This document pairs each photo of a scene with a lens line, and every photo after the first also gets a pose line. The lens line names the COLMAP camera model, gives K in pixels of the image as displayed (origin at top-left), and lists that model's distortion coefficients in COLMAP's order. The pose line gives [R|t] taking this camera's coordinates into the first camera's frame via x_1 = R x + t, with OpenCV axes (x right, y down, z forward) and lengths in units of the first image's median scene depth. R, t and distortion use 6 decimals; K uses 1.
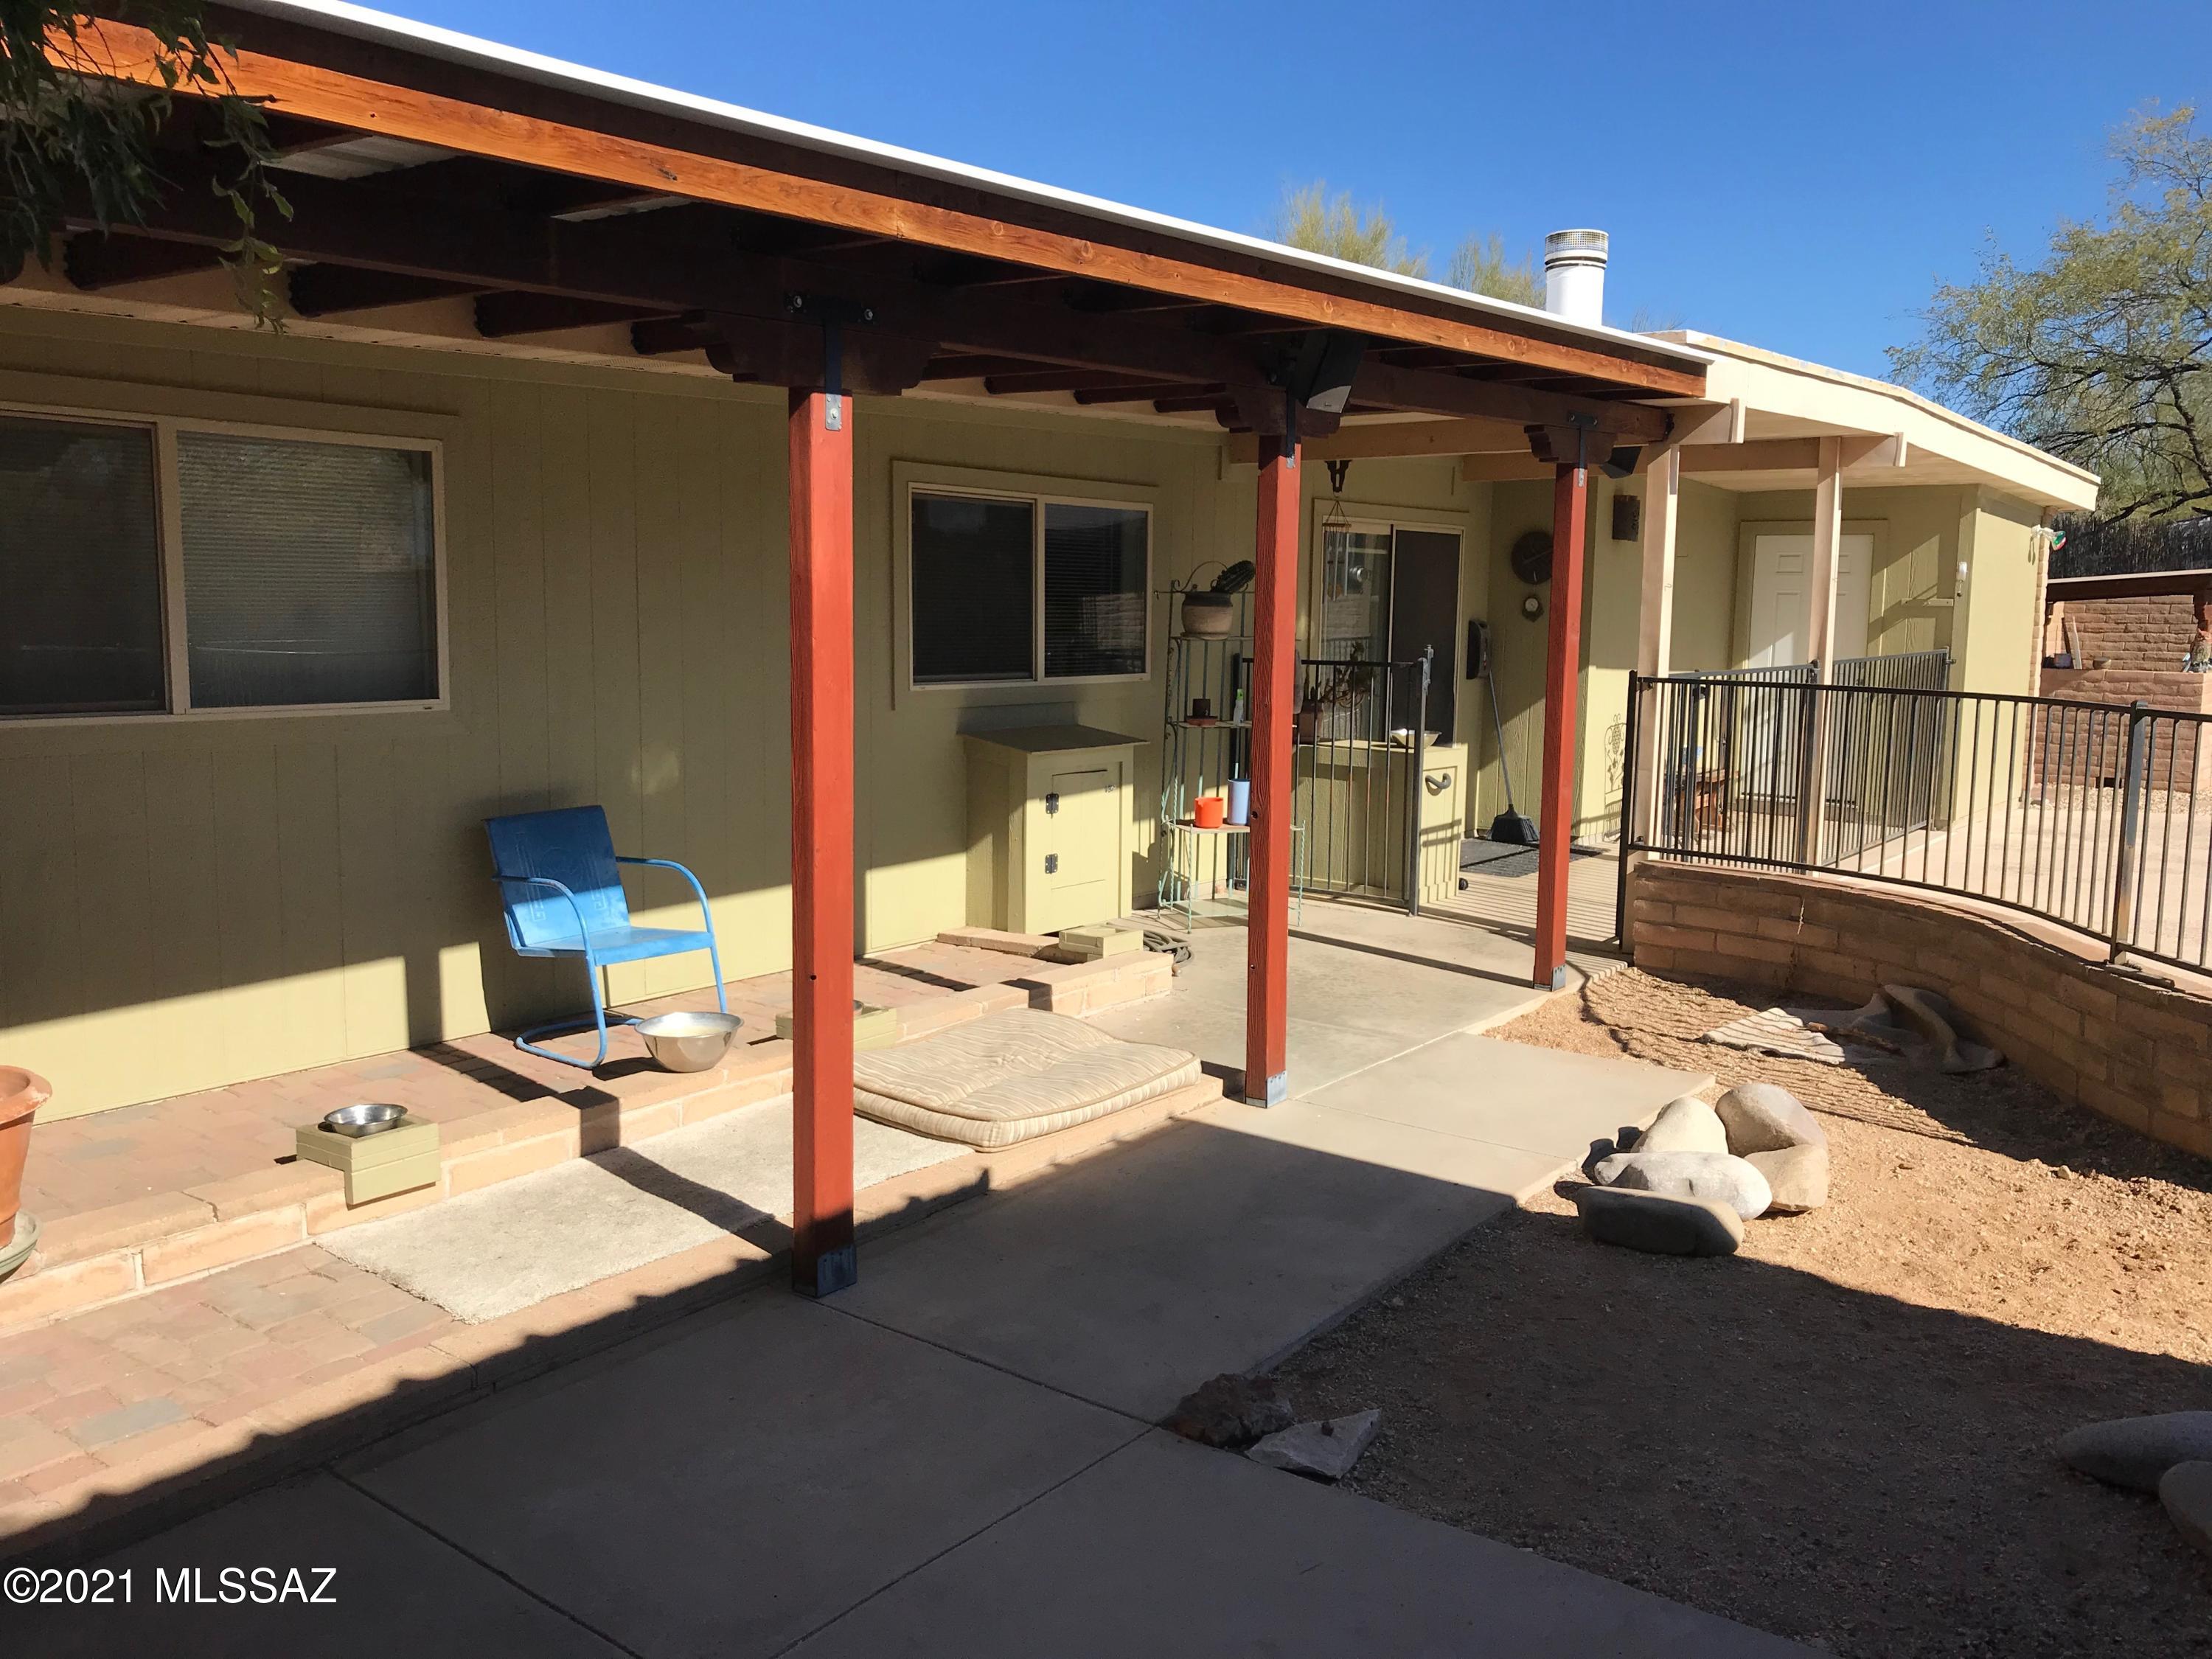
lens RADIAL K [[1799.9, 0, 1097.3], [0, 1799.9, 819.9], [0, 0, 1]] dist [0.114562, -0.144274]
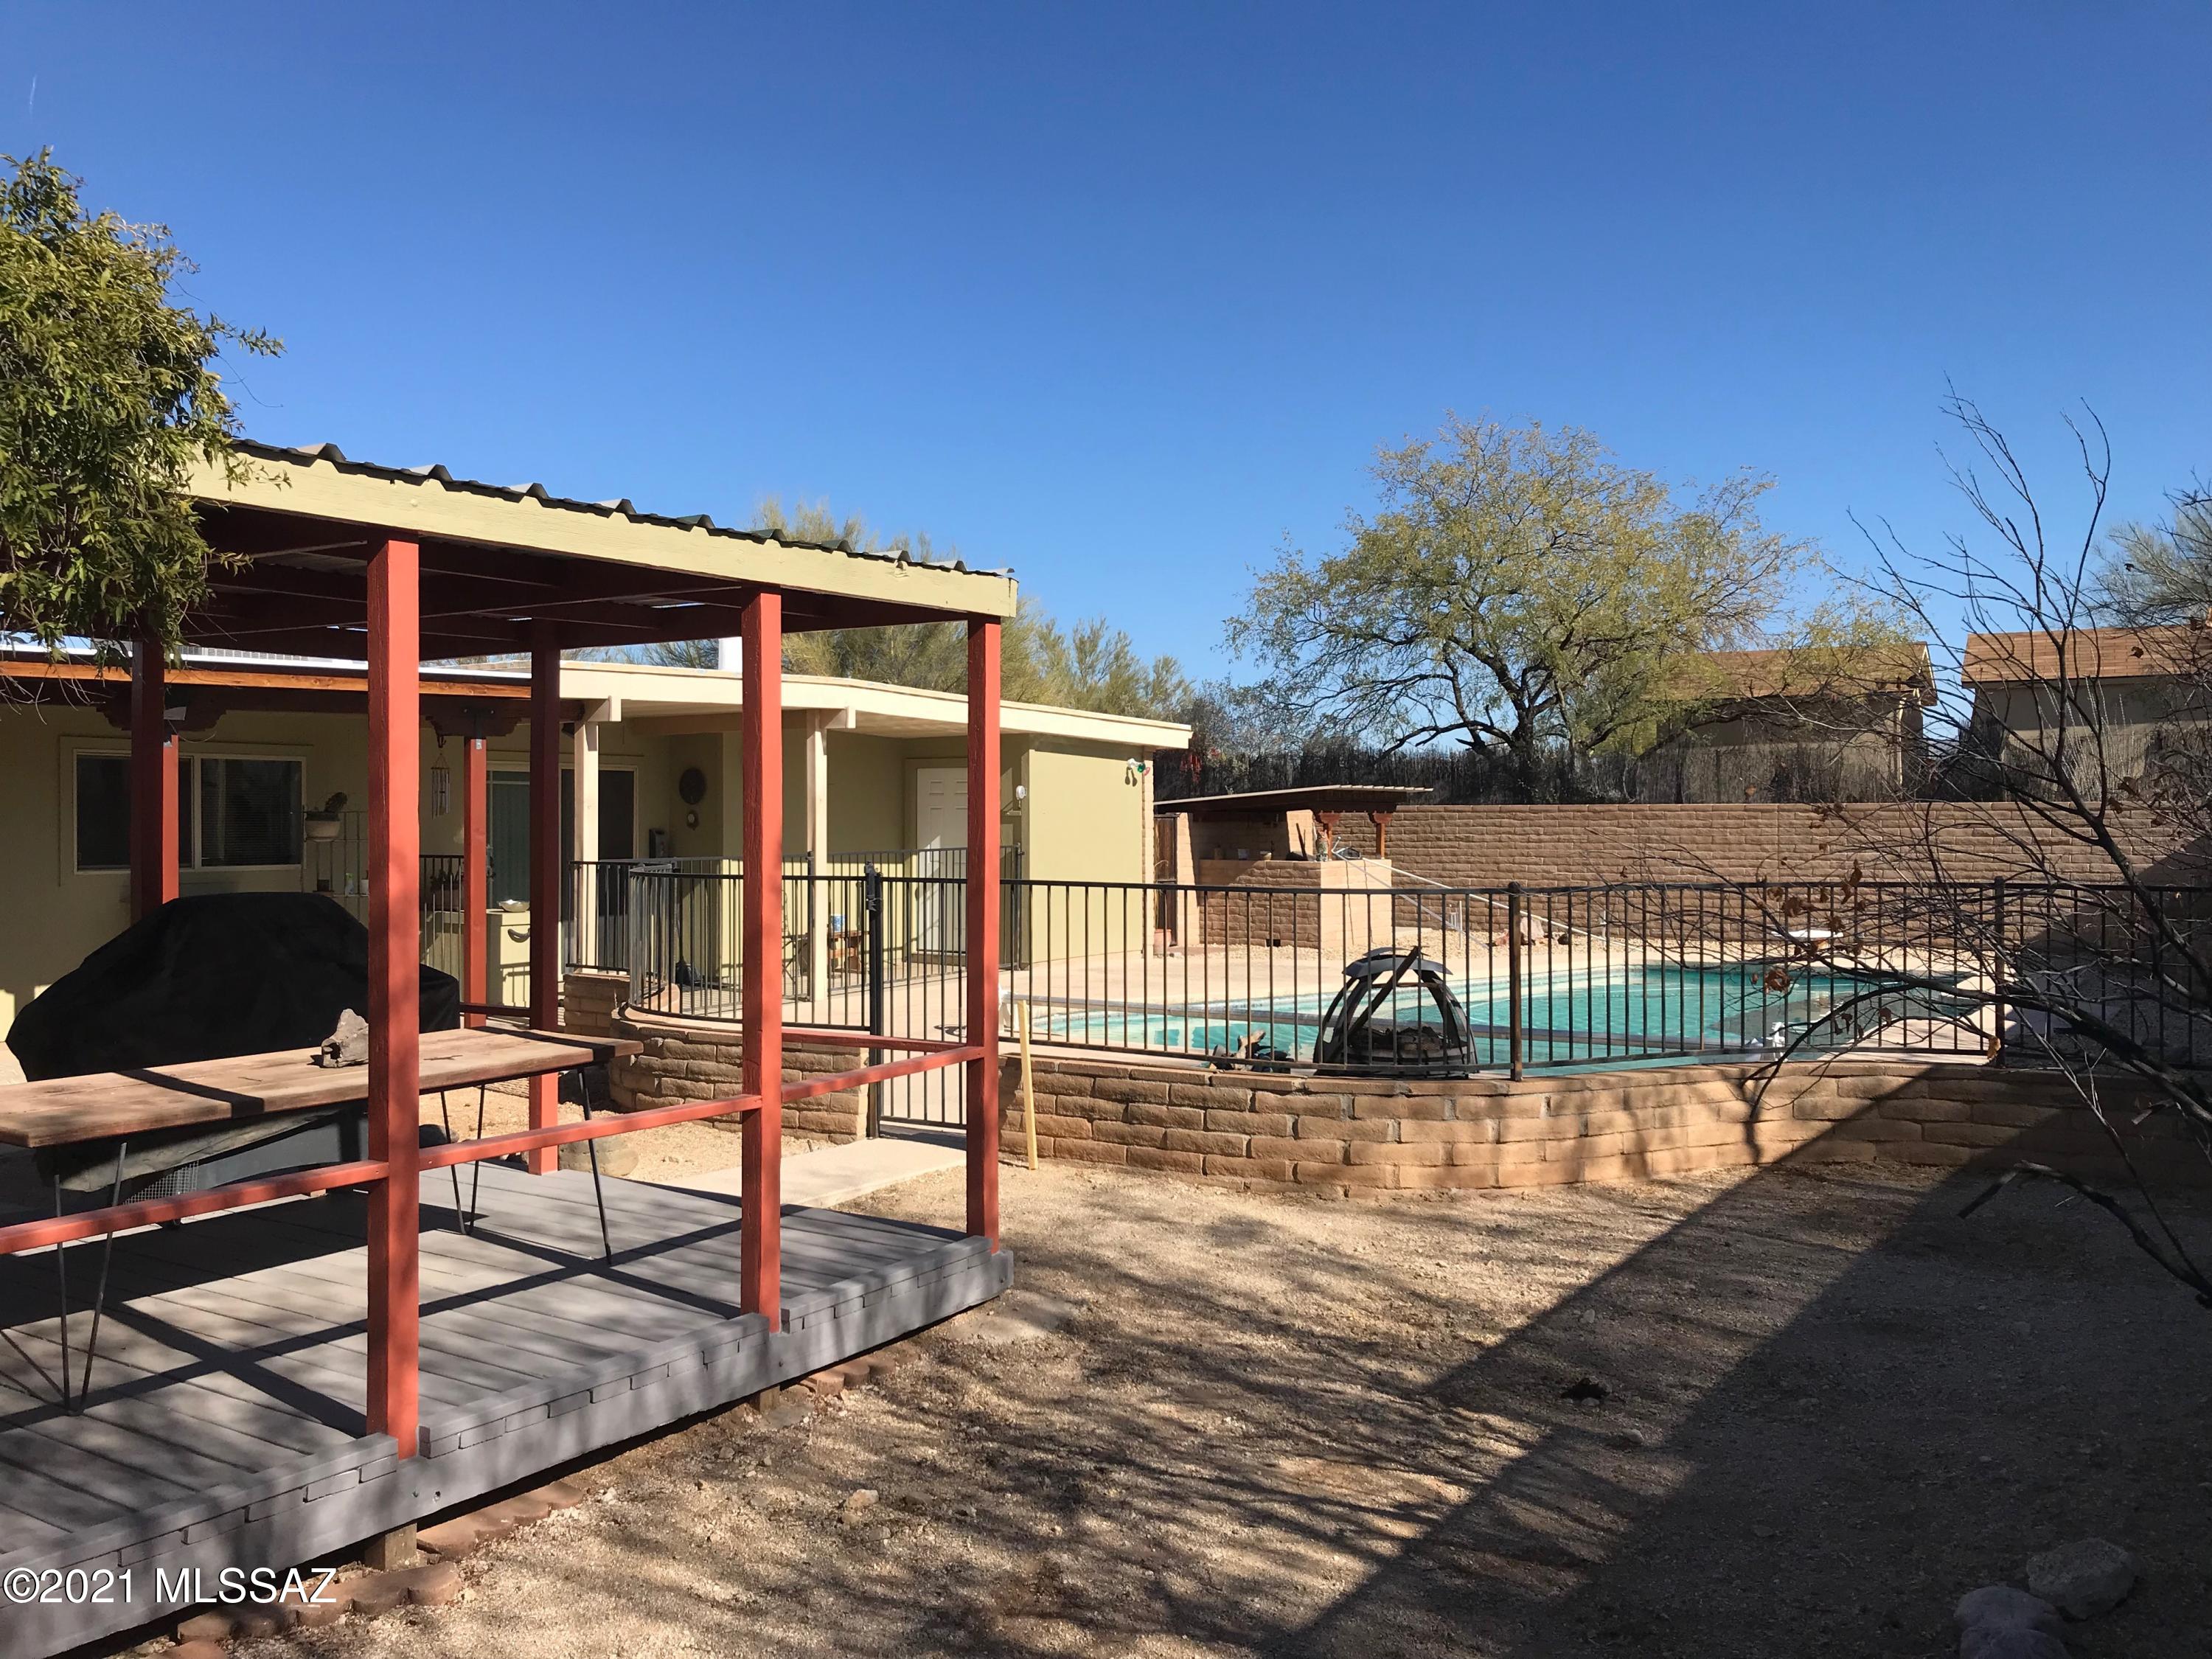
lens RADIAL K [[1799.9, 0, 1097.3], [0, 1799.9, 819.9], [0, 0, 1]] dist [0.114562, -0.144274]
pose [[0.996839, -0.014059, 0.078196, 0.419964], [0.023224, 0.992794, -0.117561, 0.057772], [-0.075980, 0.119006, 0.989982, -0.432405]]
